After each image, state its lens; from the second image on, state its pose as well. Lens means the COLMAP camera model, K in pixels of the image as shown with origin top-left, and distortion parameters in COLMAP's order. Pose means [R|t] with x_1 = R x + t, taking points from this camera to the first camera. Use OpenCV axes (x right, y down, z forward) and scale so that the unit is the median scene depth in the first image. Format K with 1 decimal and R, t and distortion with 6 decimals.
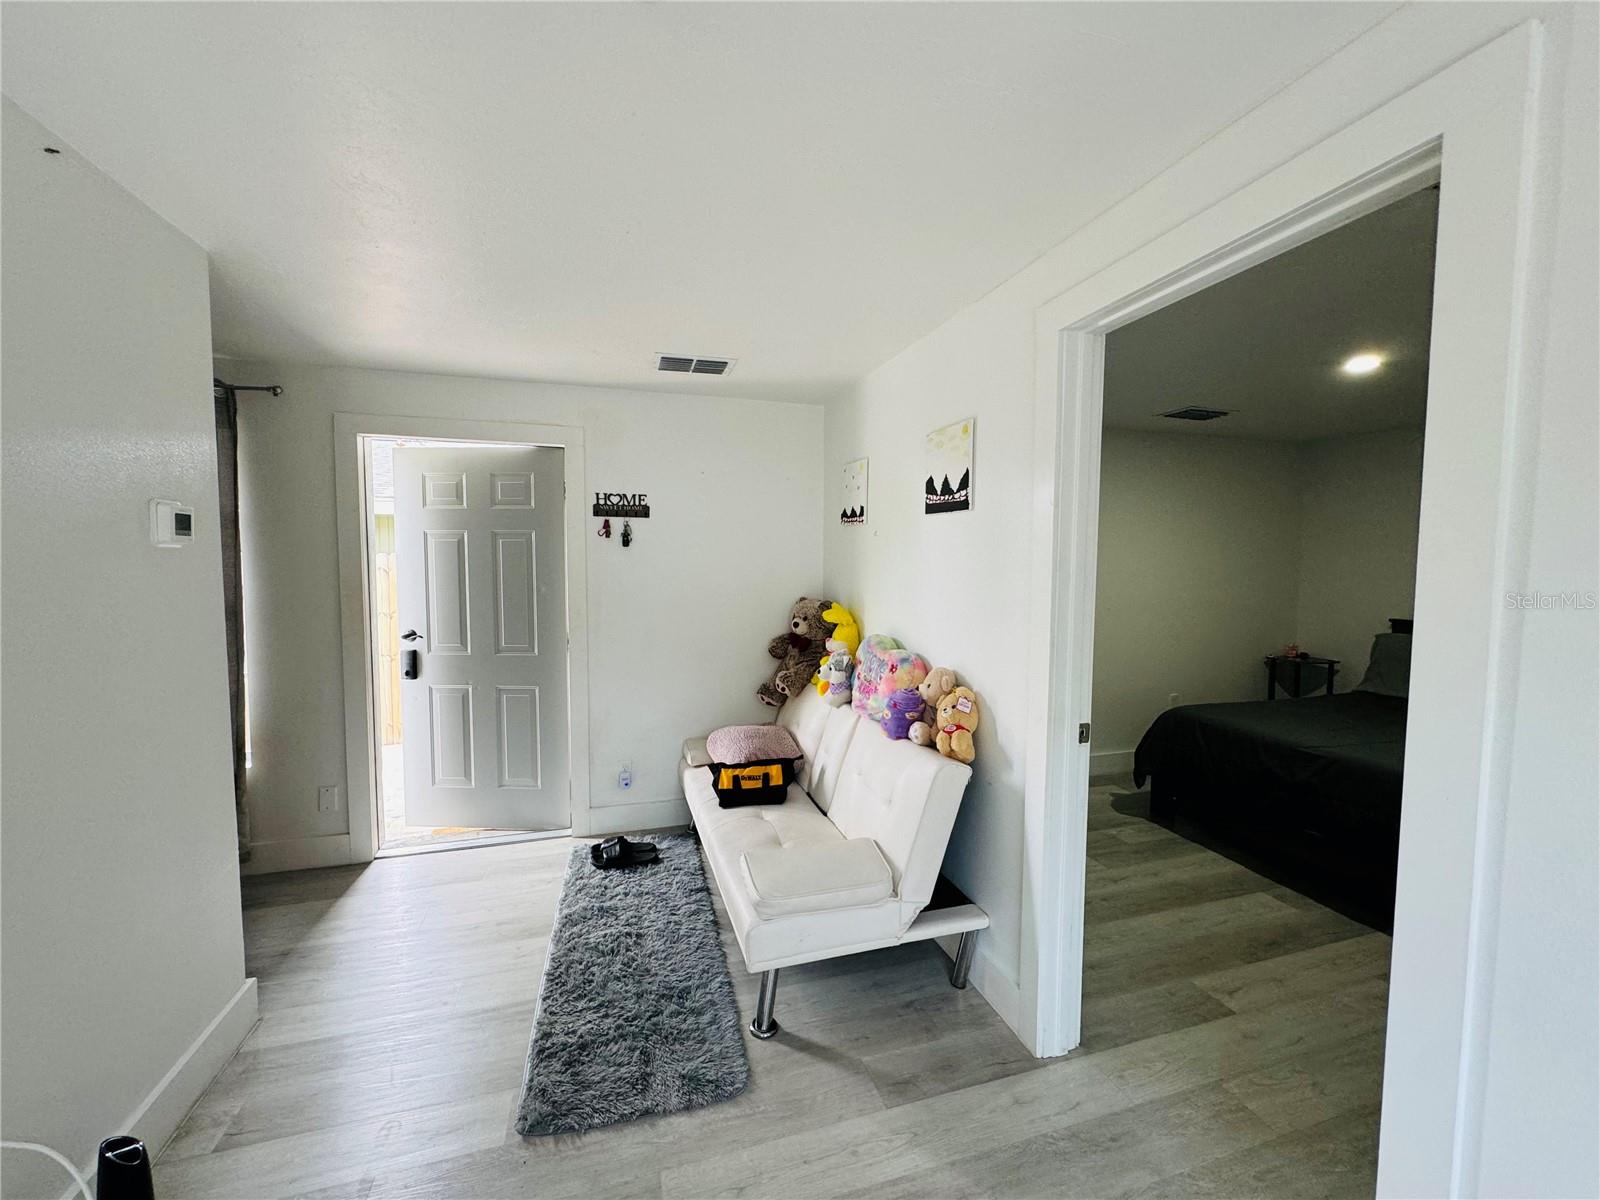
lens RADIAL K [[634.5, 0, 792.6], [0, 634.5, 600.7], [0, 0, 1]] dist [0.000186, 0.000219]
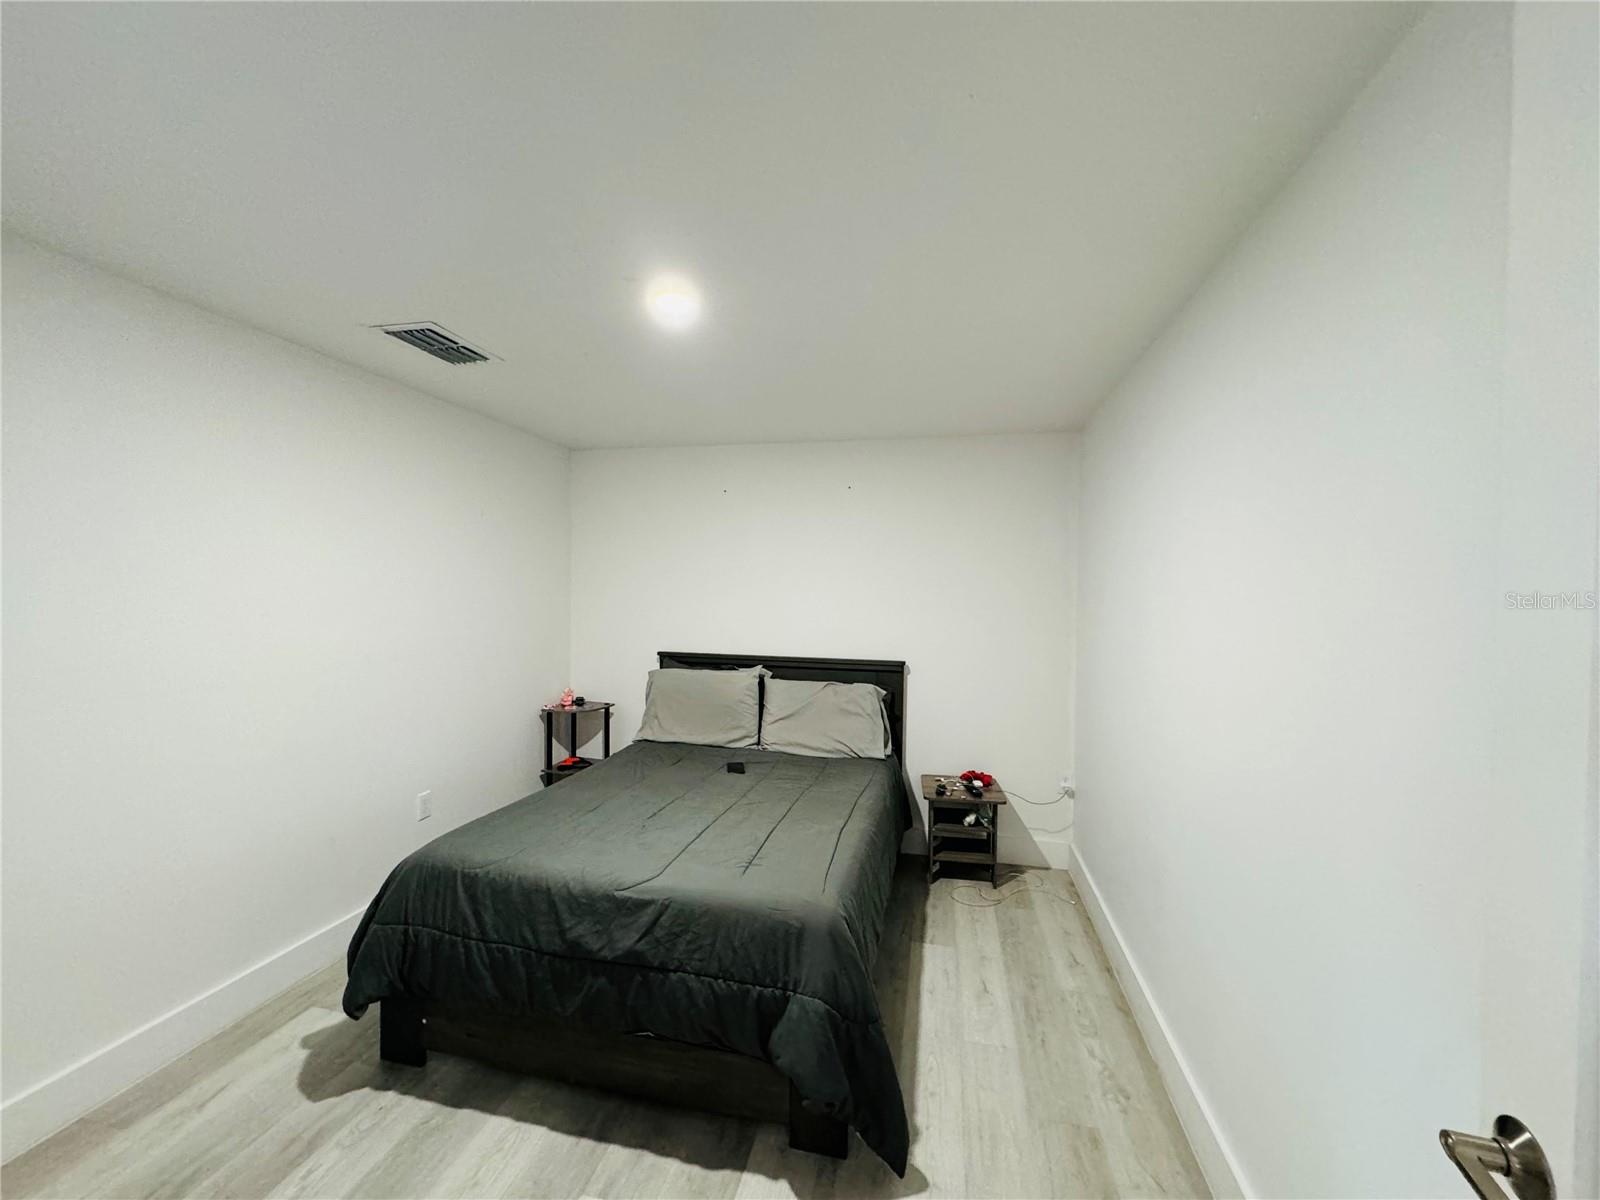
lens RADIAL K [[634.5, 0, 792.5], [0, 634.5, 611.3], [0, 0, 1]] dist [0.000186, 0.000219]
pose [[0.493859, -0.024932, 0.869185, 0.260584], [0.032783, 0.999412, 0.010041, -0.033751], [-0.868924, 0.023536, 0.494386, 0.398234]]
